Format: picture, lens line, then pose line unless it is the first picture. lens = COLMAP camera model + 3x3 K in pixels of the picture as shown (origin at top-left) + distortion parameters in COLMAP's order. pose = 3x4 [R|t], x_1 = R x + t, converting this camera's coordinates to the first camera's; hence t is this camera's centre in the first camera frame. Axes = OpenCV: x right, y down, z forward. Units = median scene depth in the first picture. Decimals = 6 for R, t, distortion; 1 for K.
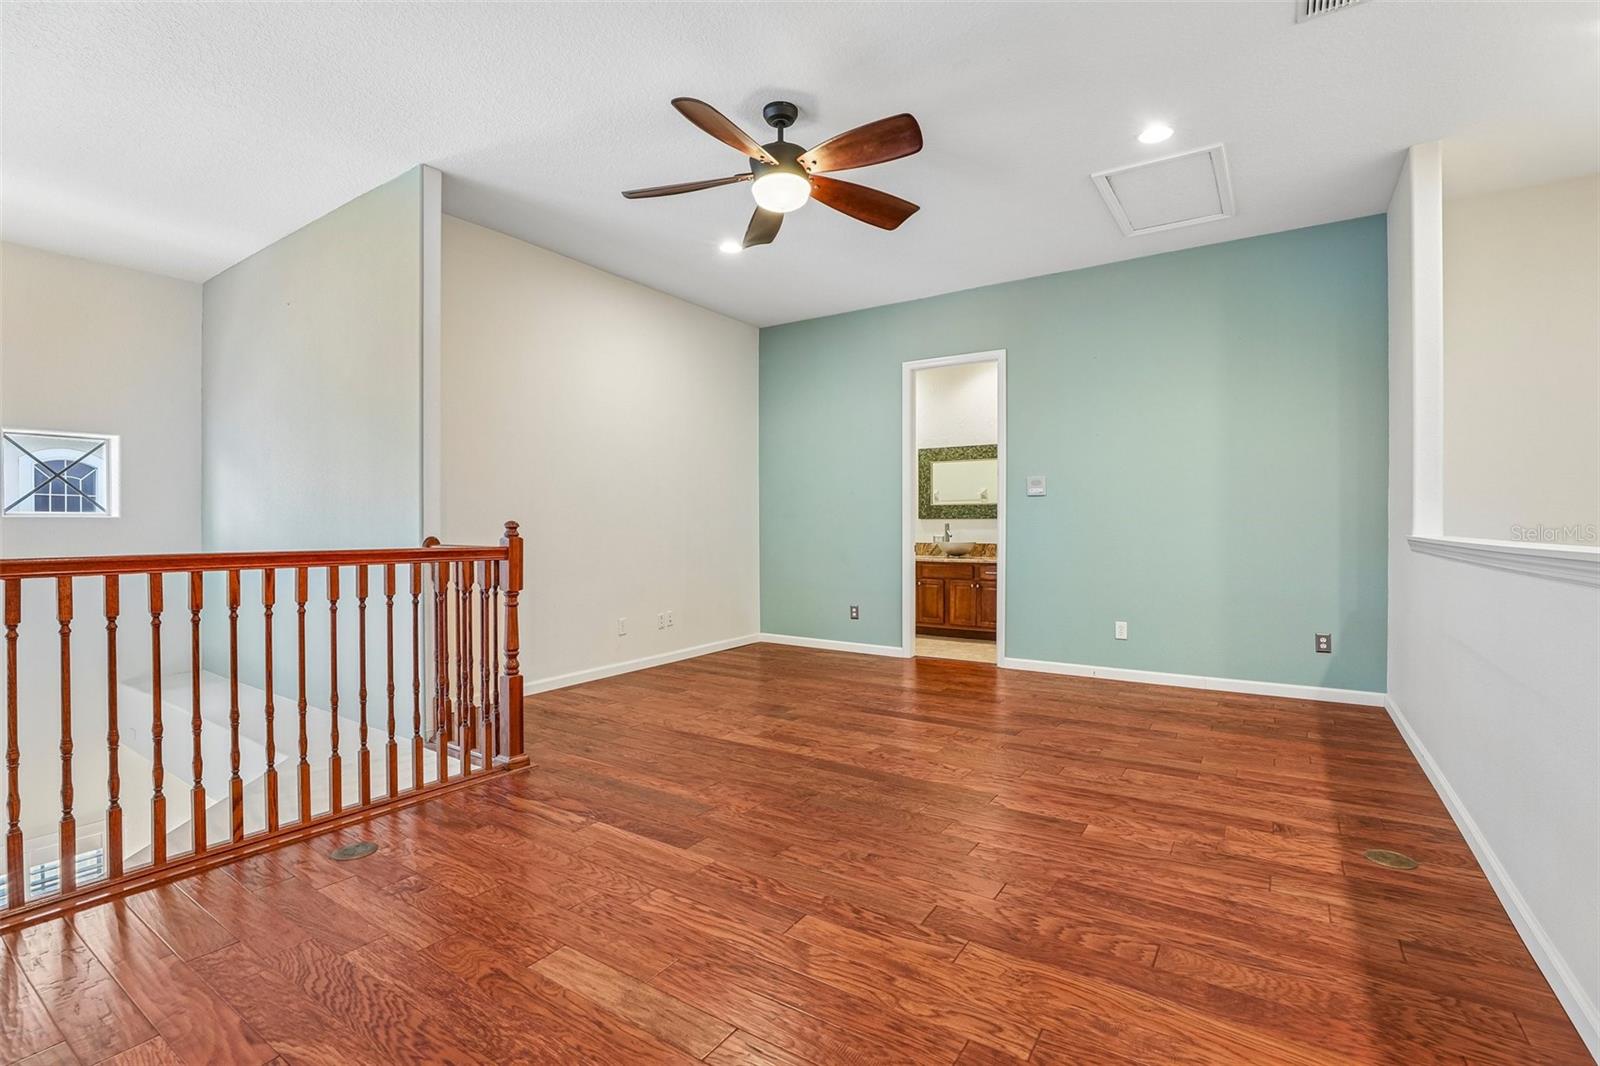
lens RADIAL K [[727.7, 0, 801.0], [0, 727.7, 528.8], [0, 0, 1]] dist [-0.044452, 0.013220]
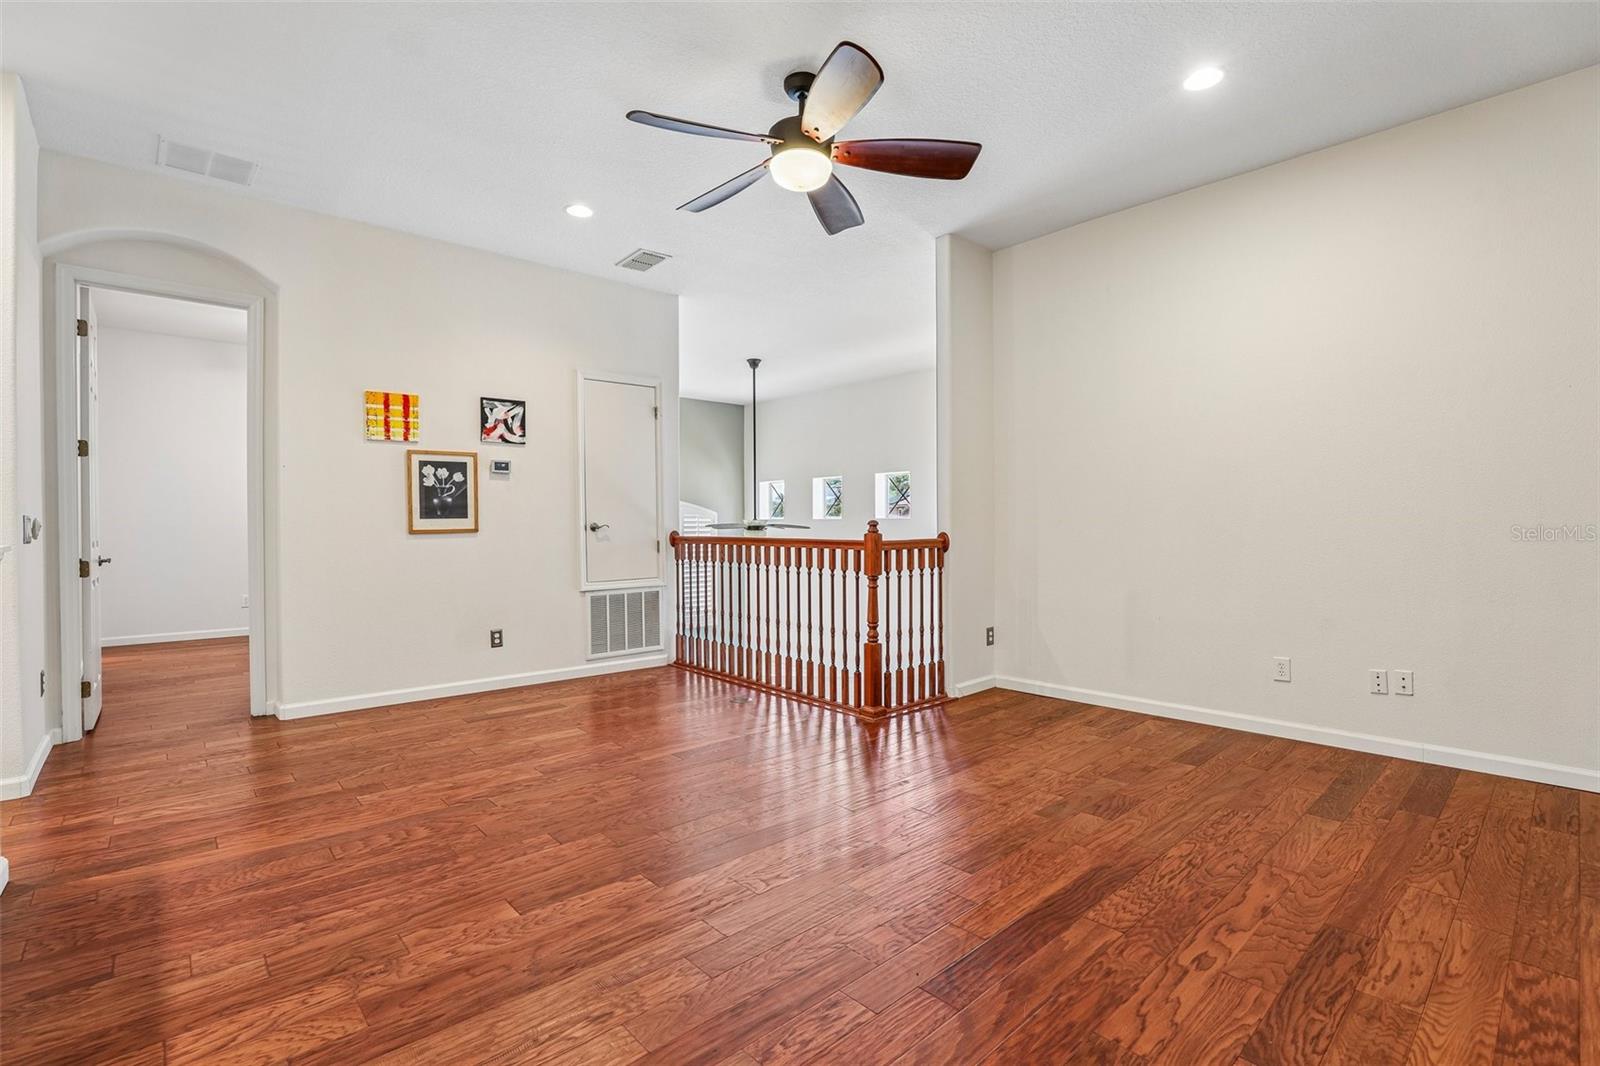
lens RADIAL K [[727.7, 0, 801.0], [0, 727.7, 528.8], [0, 0, 1]] dist [-0.044452, 0.013220]
pose [[-0.241370, 0.010094, -0.970381, 1.196292], [0.000007, 0.999946, 0.010399, -0.012221], [0.970433, 0.002504, -0.241357, 1.654288]]
